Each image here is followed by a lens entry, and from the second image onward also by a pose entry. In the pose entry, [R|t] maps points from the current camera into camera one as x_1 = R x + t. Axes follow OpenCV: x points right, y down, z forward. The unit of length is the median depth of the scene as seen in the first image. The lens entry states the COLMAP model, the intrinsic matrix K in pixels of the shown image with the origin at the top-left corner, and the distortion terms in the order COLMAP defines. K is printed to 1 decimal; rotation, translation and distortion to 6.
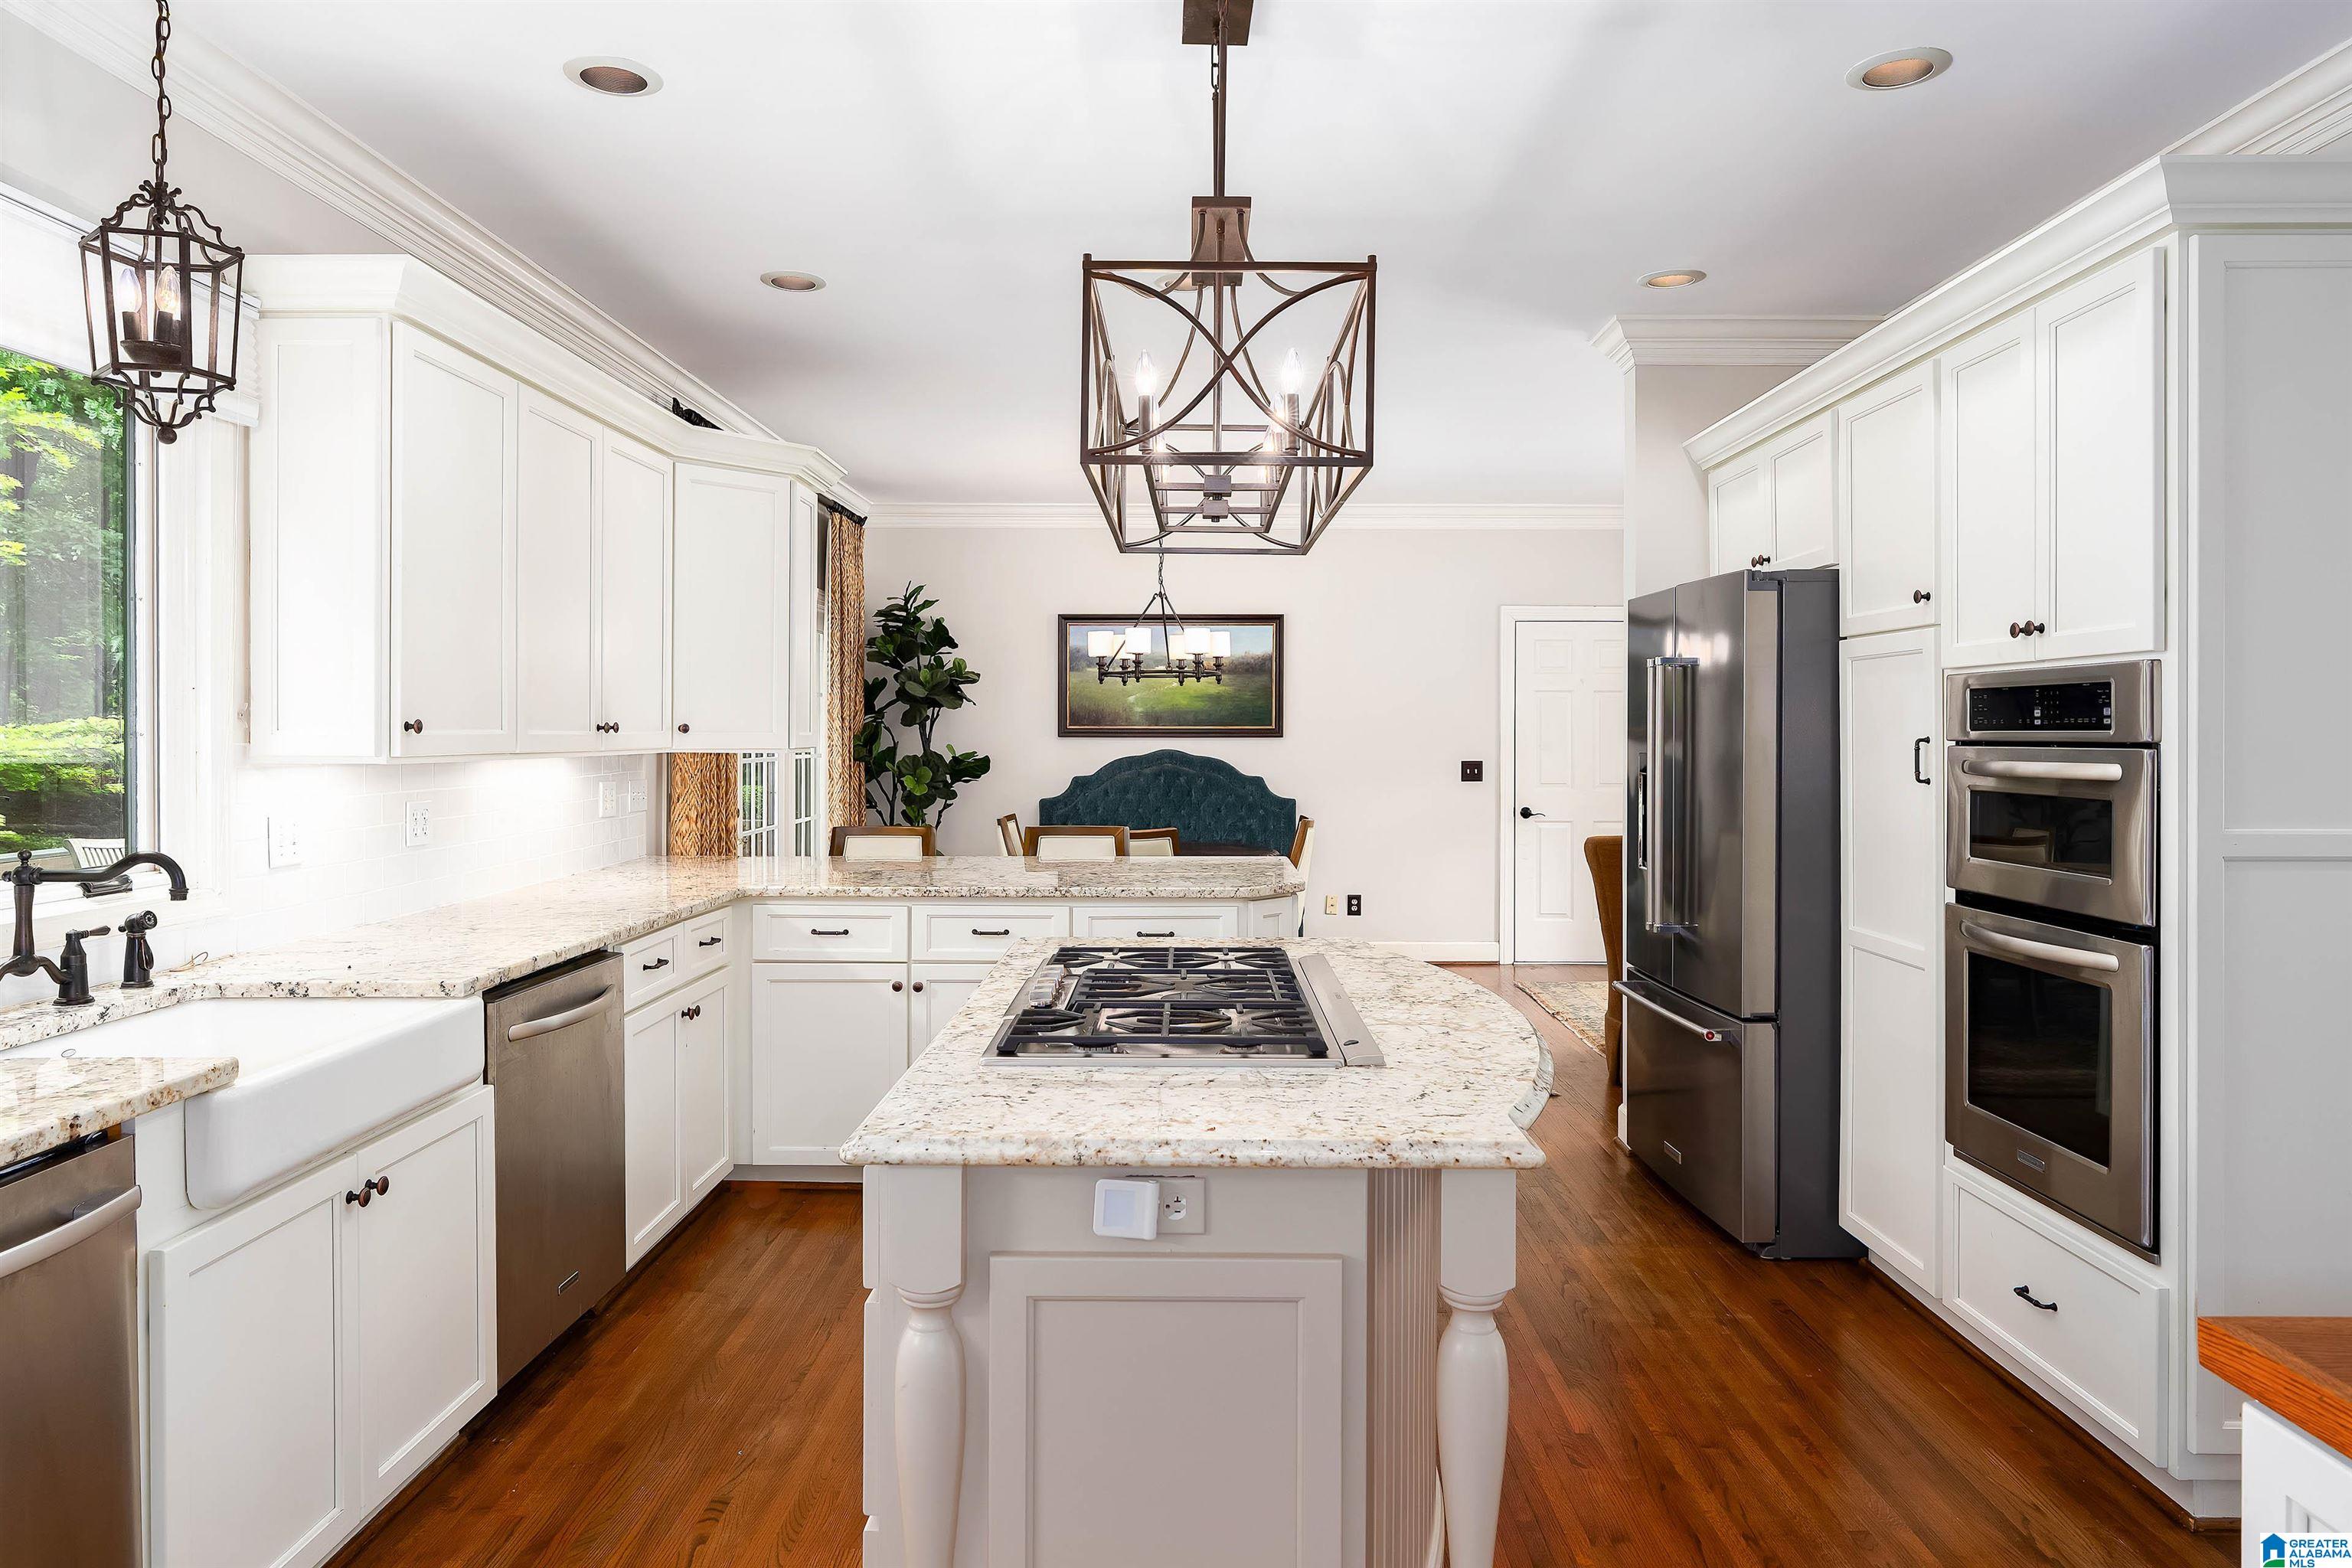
lens RADIAL K [[1444.4, 0, 1176.0], [0, 1444.4, 784.0], [0, 0, 1]] dist [-0.002045, -0.000500]
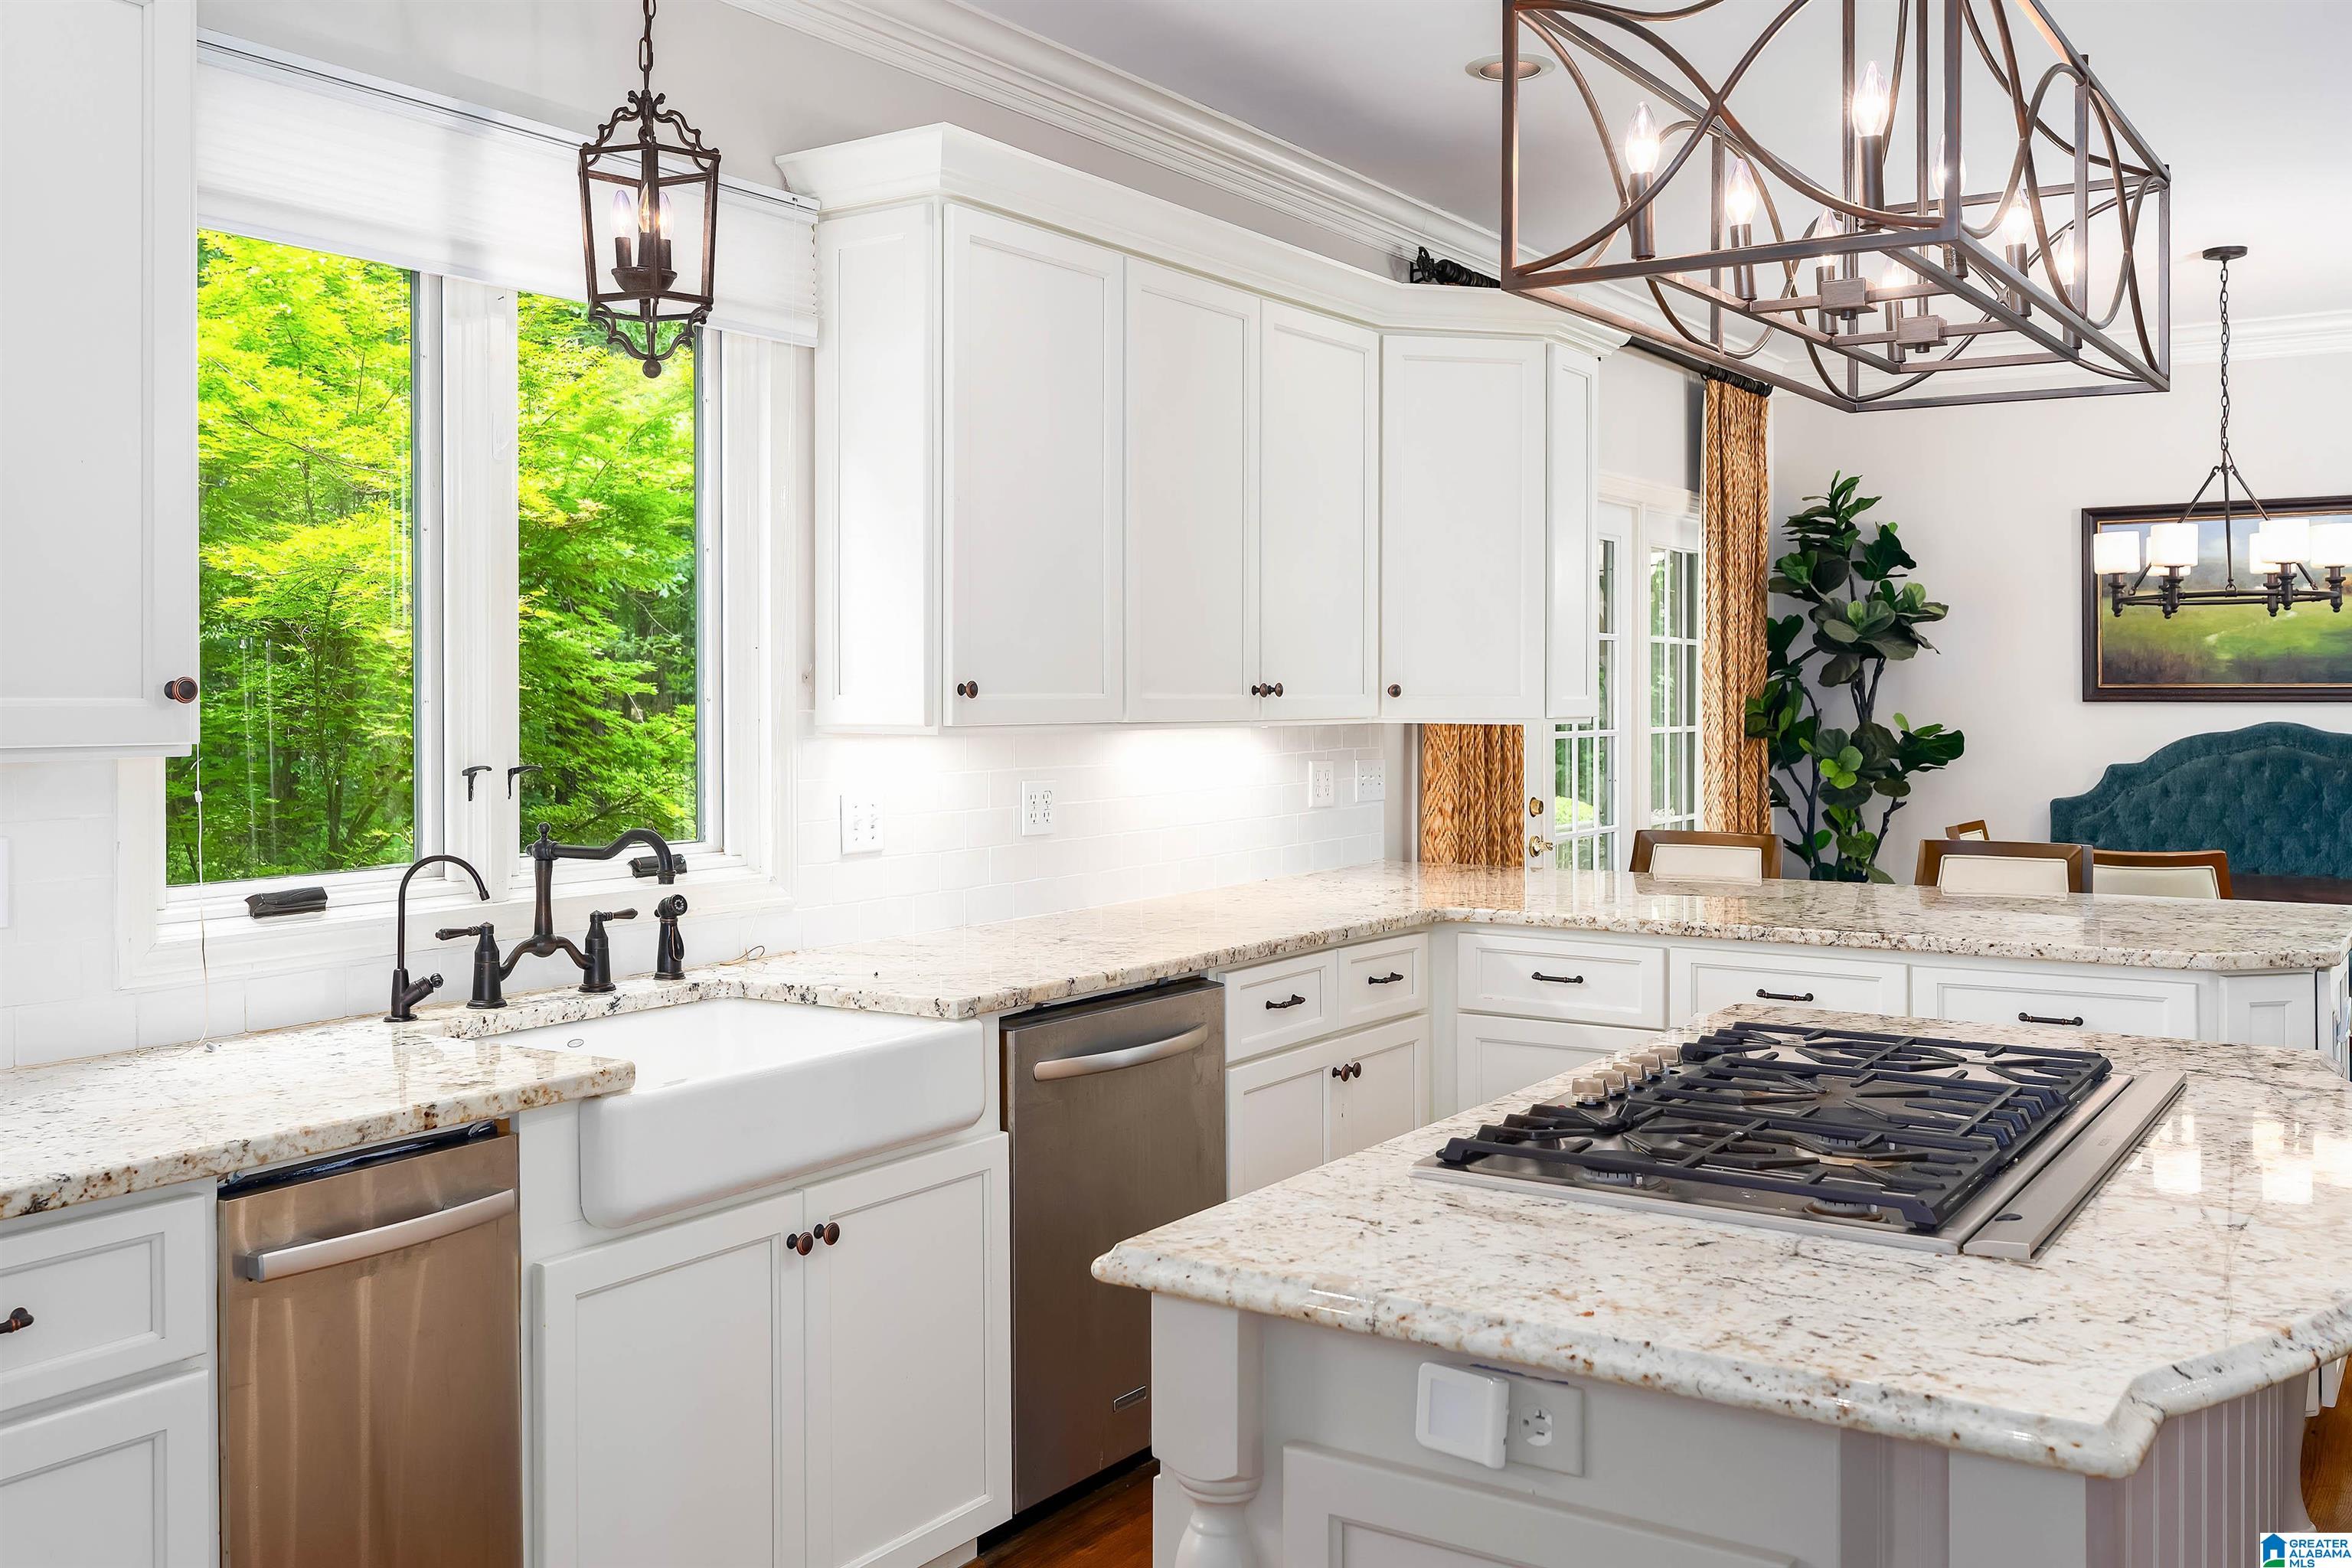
lens RADIAL K [[2045.9, 0, 1174.8], [0, 2045.9, 752.5], [0, 0, 1]] dist [0.000756, 0.002338]
pose [[0.837581, 0.011744, -0.546187, 0.184729], [-0.016380, 0.999859, -0.003620, -0.001297], [0.546067, 0.011978, 0.837656, 0.071819]]
